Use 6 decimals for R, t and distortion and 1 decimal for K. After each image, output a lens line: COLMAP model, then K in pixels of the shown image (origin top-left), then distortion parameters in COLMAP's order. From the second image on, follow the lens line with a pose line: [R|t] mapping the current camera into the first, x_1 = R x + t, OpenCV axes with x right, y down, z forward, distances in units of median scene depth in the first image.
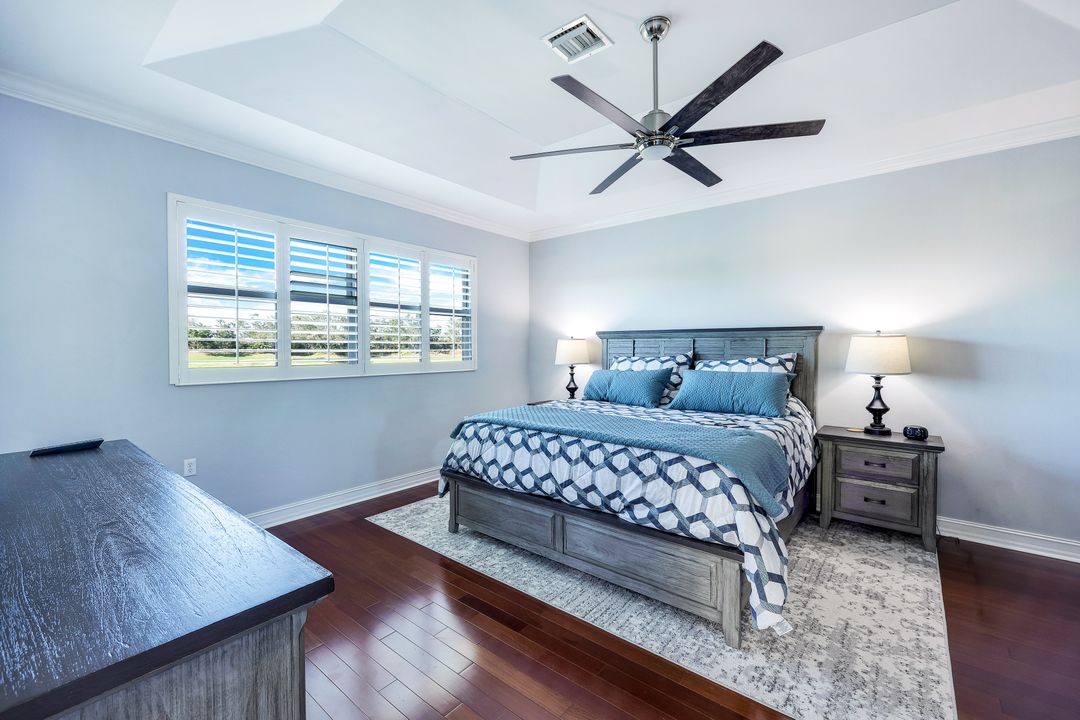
lens RADIAL K [[447.7, 0, 548.6], [0, 447.7, 360.0], [0, 0, 1]] dist [-0.003200, -0.000133]
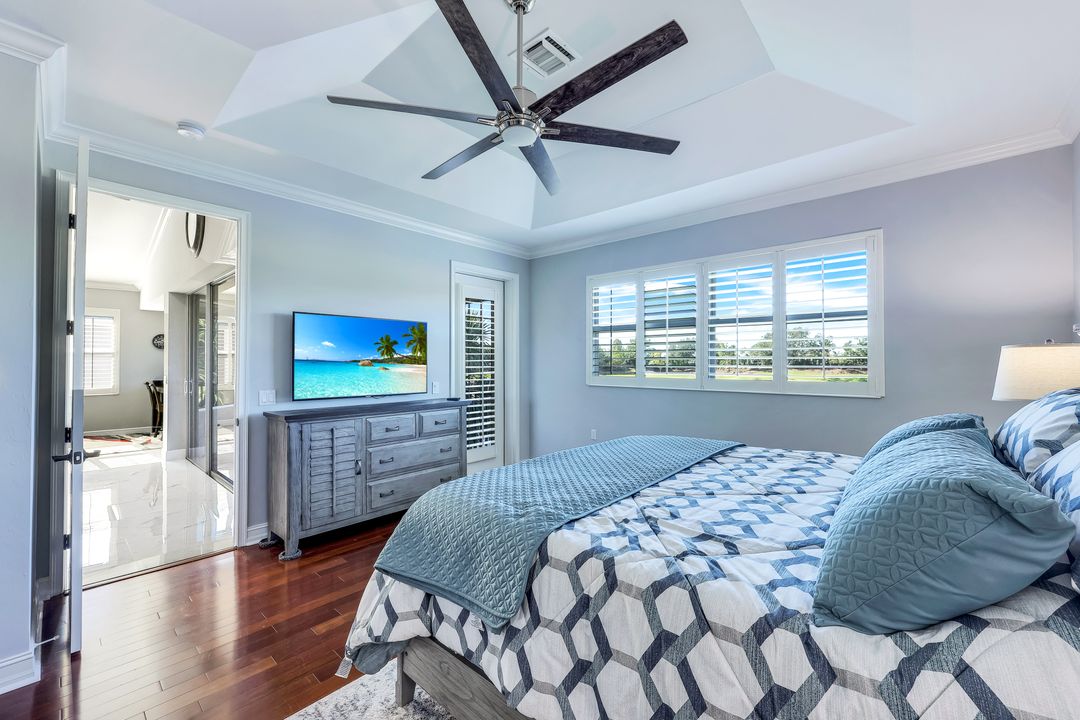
lens RADIAL K [[447.7, 0, 548.1], [0, 447.7, 358.3], [0, 0, 1]] dist [-0.003200, -0.000133]
pose [[-0.056237, -0.012529, -0.998339, 0.664375], [-0.033033, 0.999397, -0.010681, -0.016354], [0.997871, 0.032378, -0.056617, 0.678907]]
